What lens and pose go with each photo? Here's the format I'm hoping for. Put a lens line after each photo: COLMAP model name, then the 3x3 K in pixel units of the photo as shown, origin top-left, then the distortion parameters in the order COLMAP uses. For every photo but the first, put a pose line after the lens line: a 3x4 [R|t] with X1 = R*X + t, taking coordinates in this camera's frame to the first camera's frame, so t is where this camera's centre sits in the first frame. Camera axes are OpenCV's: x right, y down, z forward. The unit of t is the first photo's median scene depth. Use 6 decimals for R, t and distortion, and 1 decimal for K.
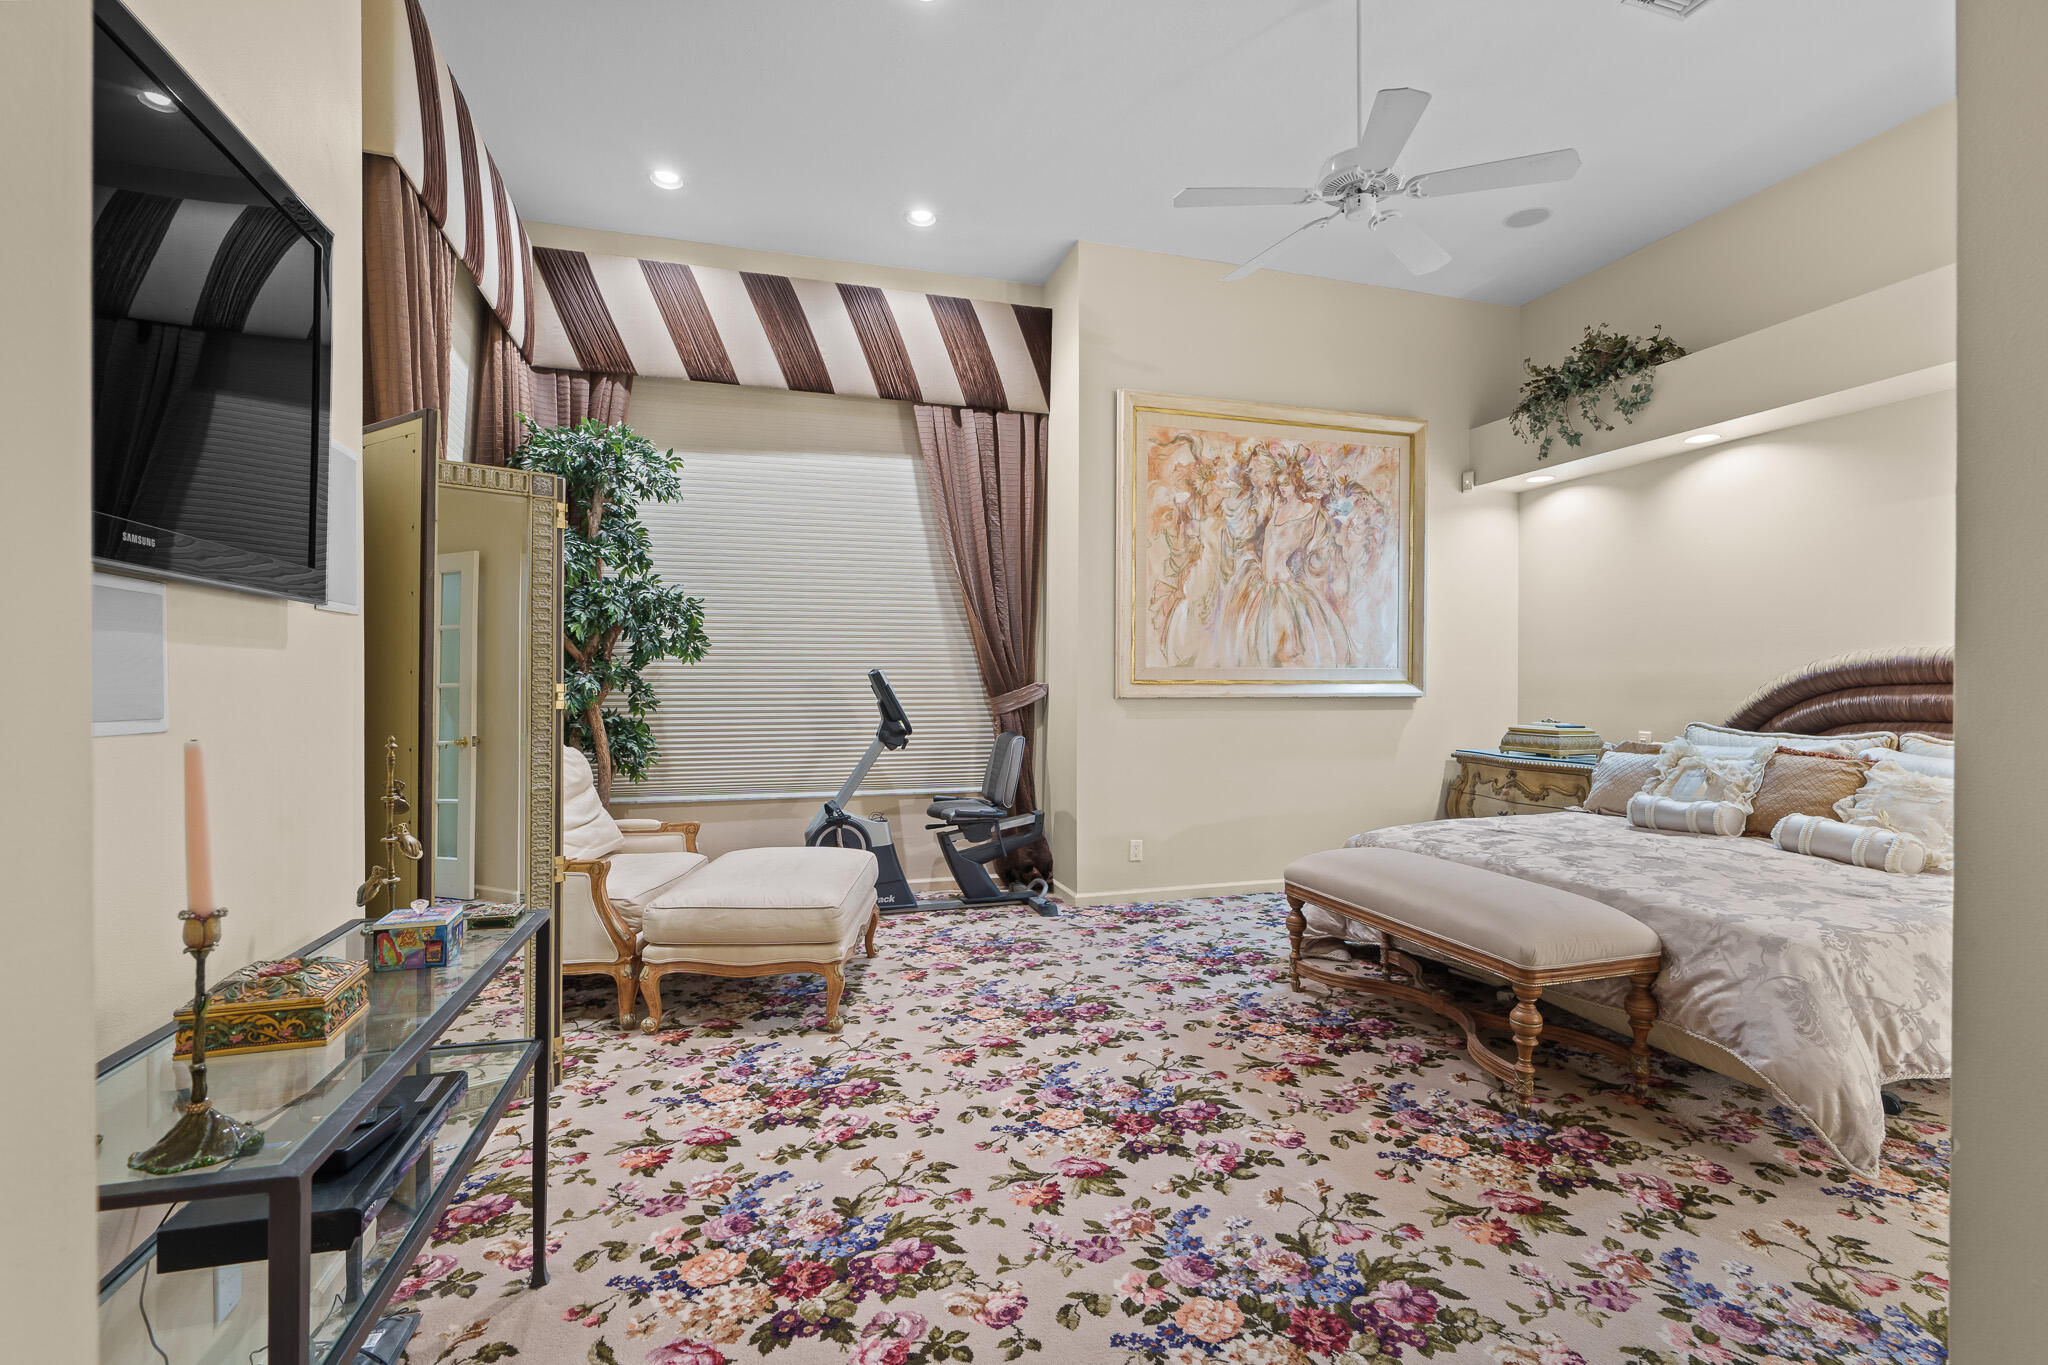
lens RADIAL K [[925.8, 0, 1026.1], [0, 925.8, 680.5], [0, 0, 1]] dist [-0.005241, 0.001222]
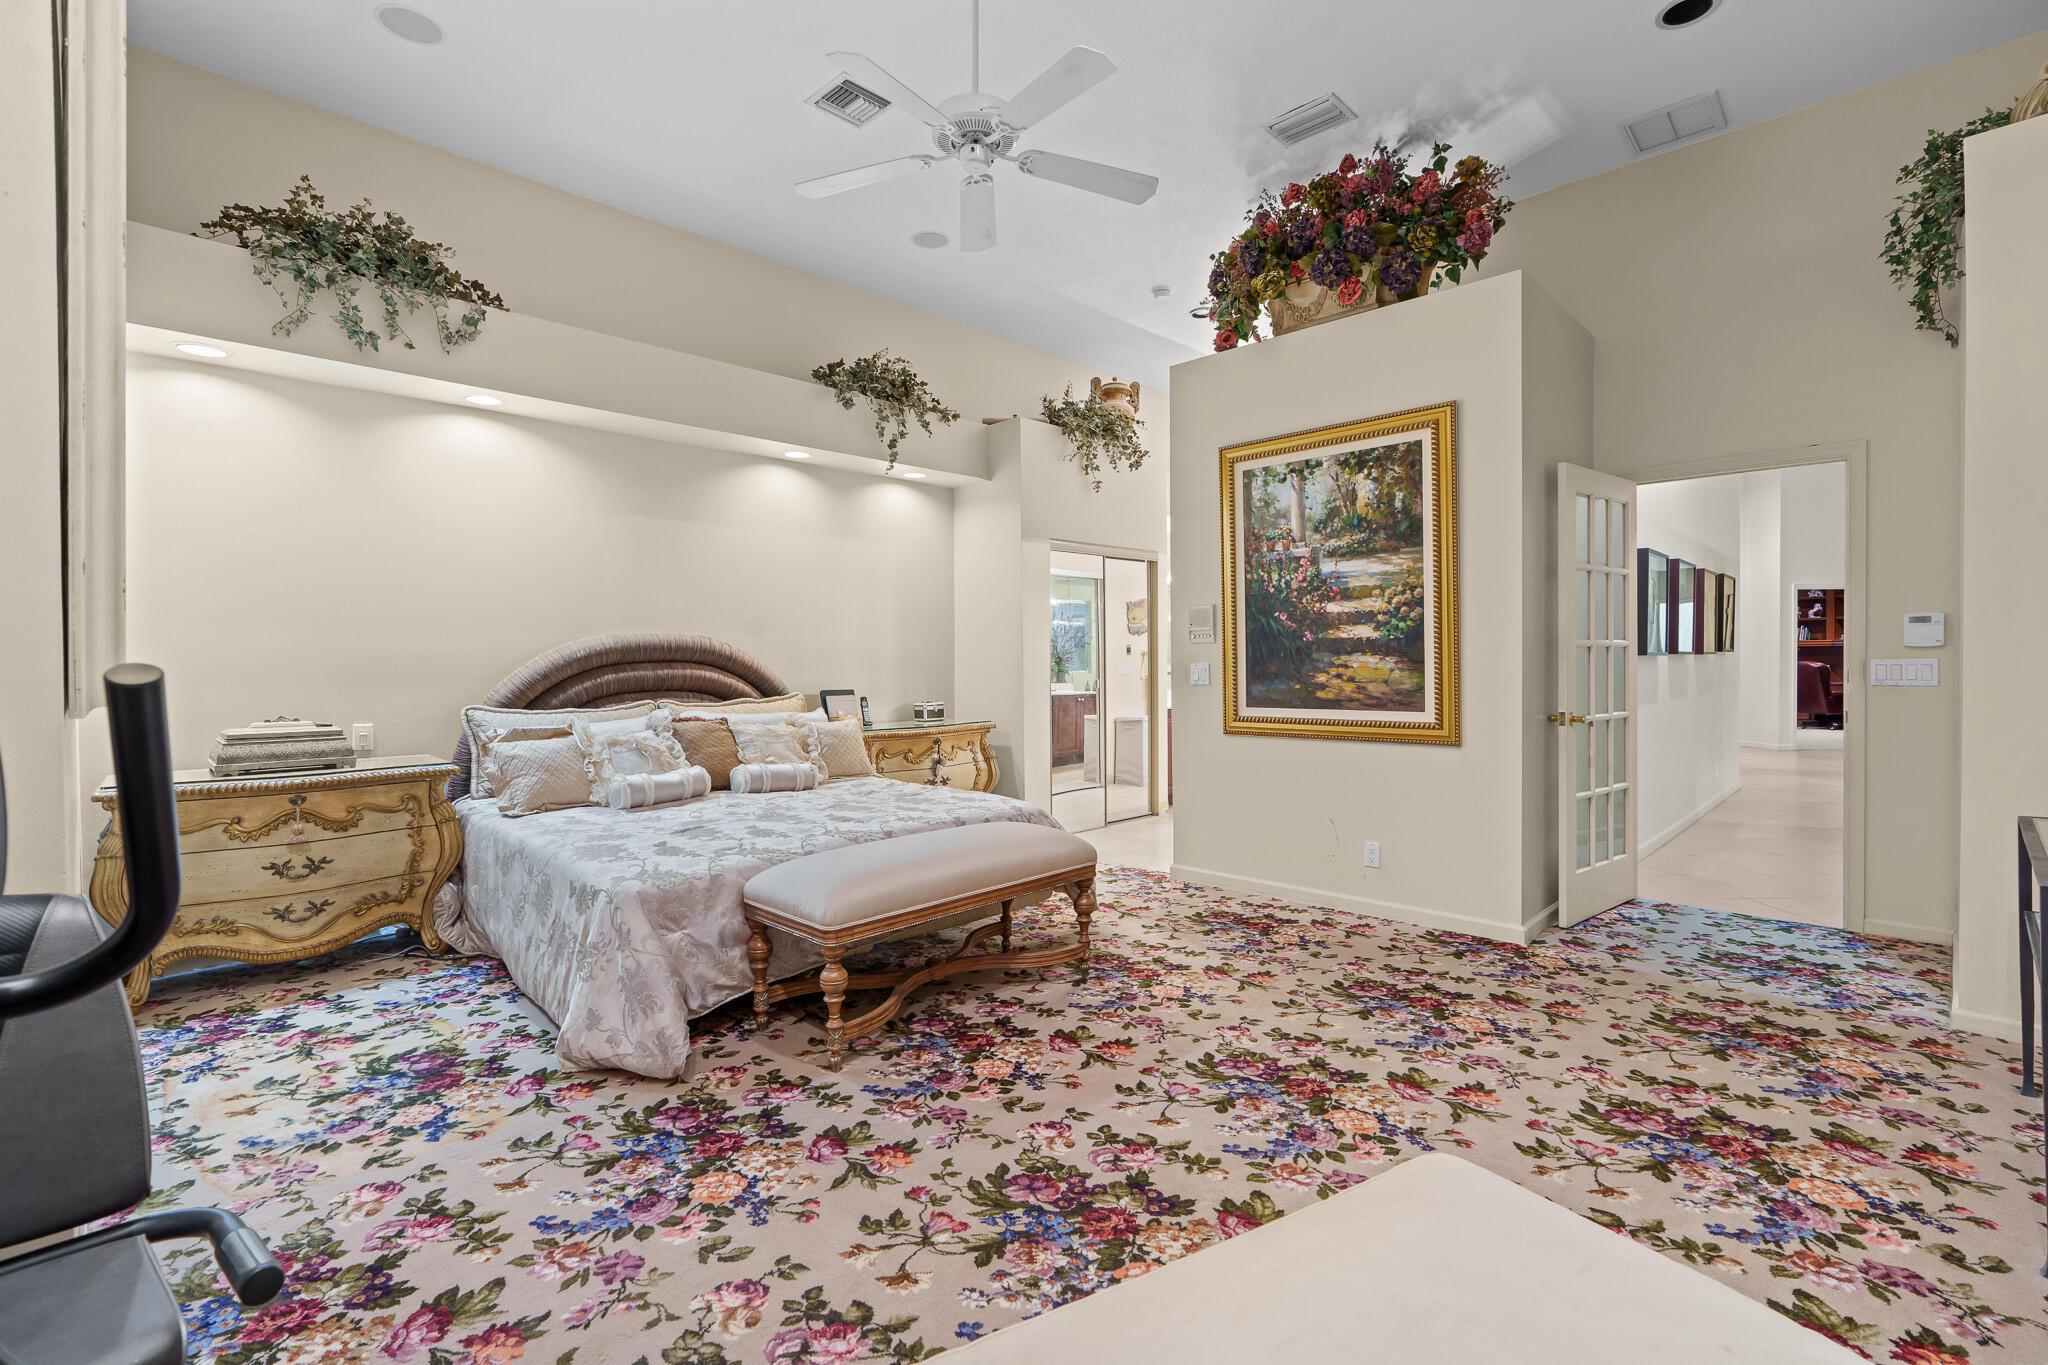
lens RADIAL K [[913.0, 0, 975.7], [0, 913.0, 685.2], [0, 0, 1]] dist [-0.002415, 0.000313]
pose [[-0.456288, -0.024176, 0.889504, -0.265641], [-0.005058, 0.999685, 0.024576, 0.001362], [-0.889818, 0.006715, -0.456267, 0.785241]]
